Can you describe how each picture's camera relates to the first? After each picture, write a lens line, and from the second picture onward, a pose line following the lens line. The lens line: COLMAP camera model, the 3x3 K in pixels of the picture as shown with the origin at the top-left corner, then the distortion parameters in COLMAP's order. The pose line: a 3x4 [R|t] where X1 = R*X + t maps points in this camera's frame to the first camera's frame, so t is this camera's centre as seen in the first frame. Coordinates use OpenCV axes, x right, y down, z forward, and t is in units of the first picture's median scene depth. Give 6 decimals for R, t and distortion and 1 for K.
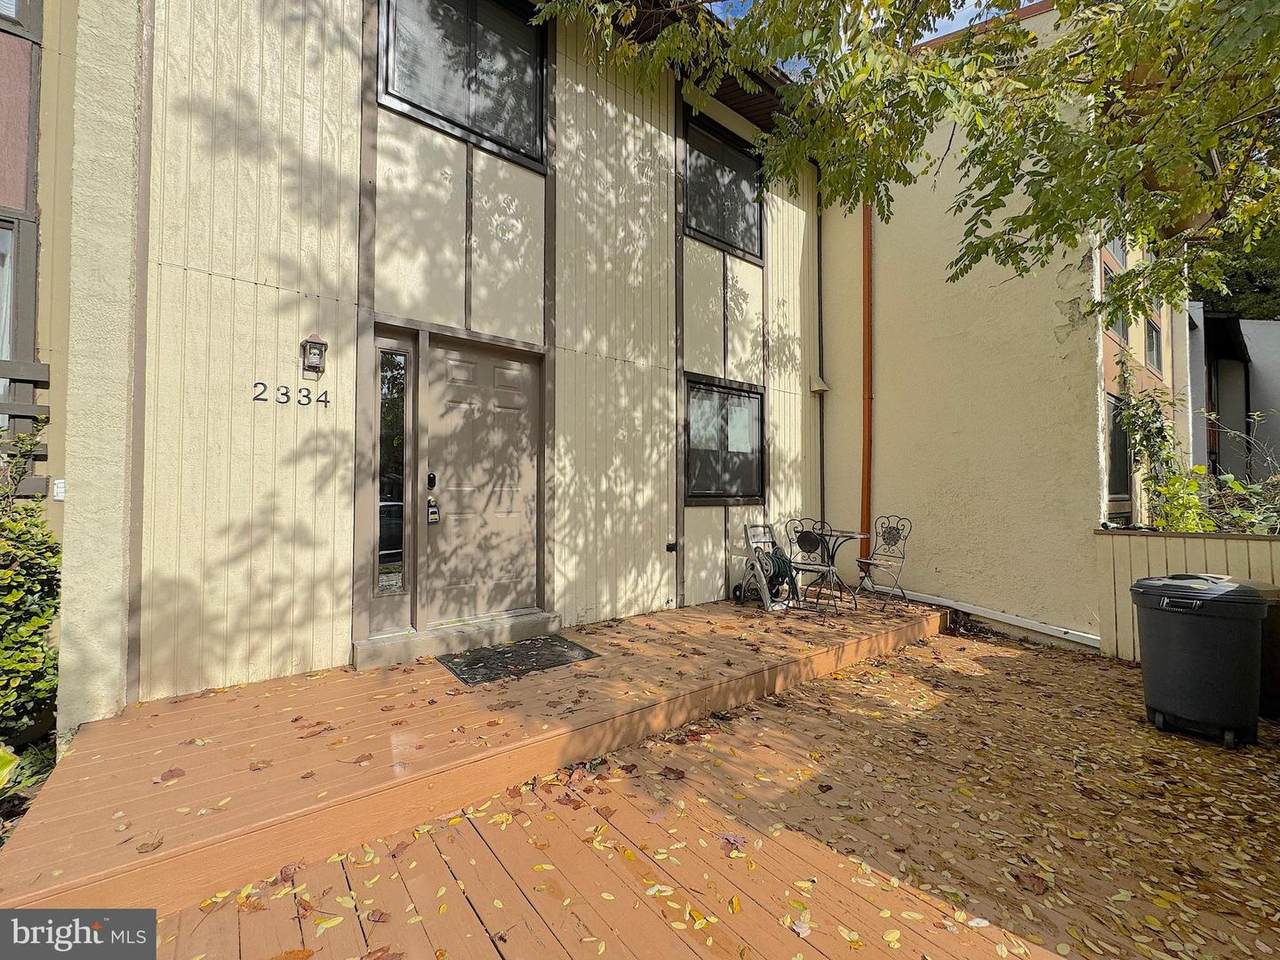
lens RADIAL K [[511.5, 0, 640.0], [0, 511.5, 480.0], [0, 0, 1]] dist [-0.001568, -0.000196]
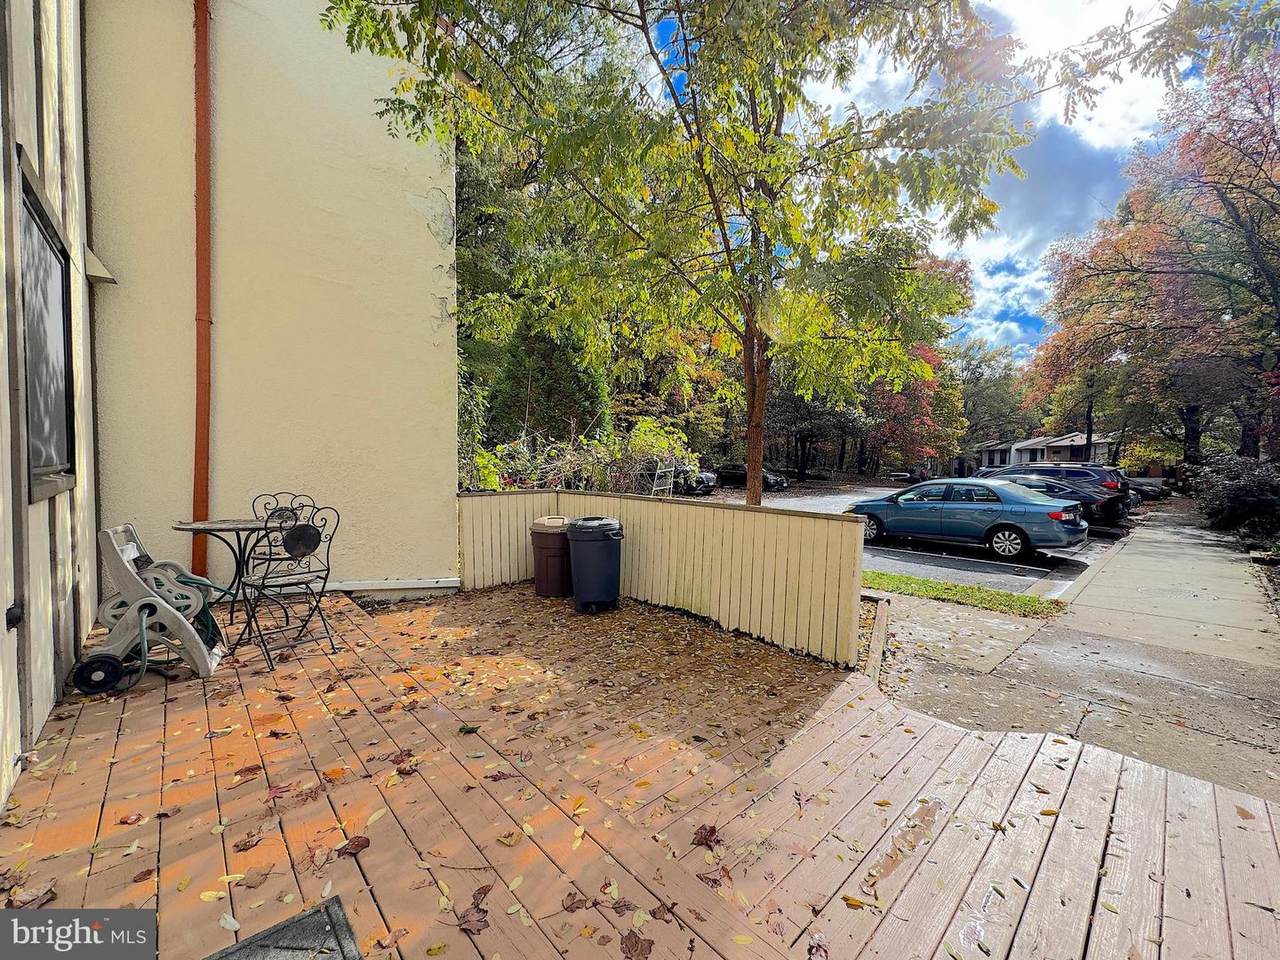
lens RADIAL K [[511.5, 0, 640.0], [0, 511.5, 480.0], [0, 0, 1]] dist [-0.001568, -0.000196]
pose [[-0.079831, -0.041518, 0.995943, -0.428360], [-0.043088, 0.998342, 0.038165, -0.001950], [-0.995877, -0.039866, -0.081488, 0.735455]]
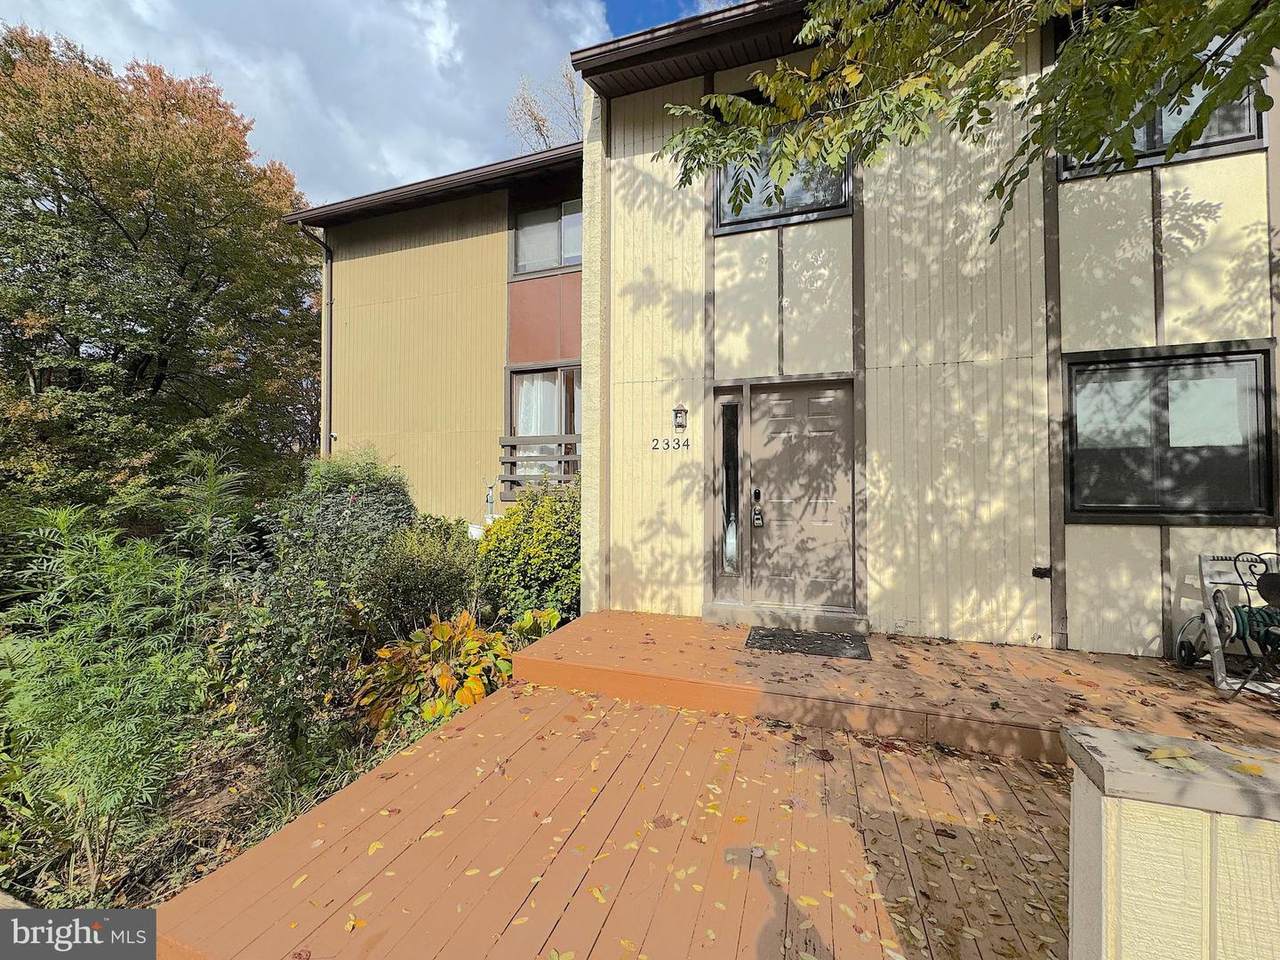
lens RADIAL K [[511.5, 0, 640.0], [0, 511.5, 480.0], [0, 0, 1]] dist [-0.001568, -0.000196]
pose [[0.547934, -0.019304, -0.836299, 0.501836], [0.018727, 0.999766, -0.010807, -0.025431], [0.836312, -0.009740, 0.548167, 0.016979]]
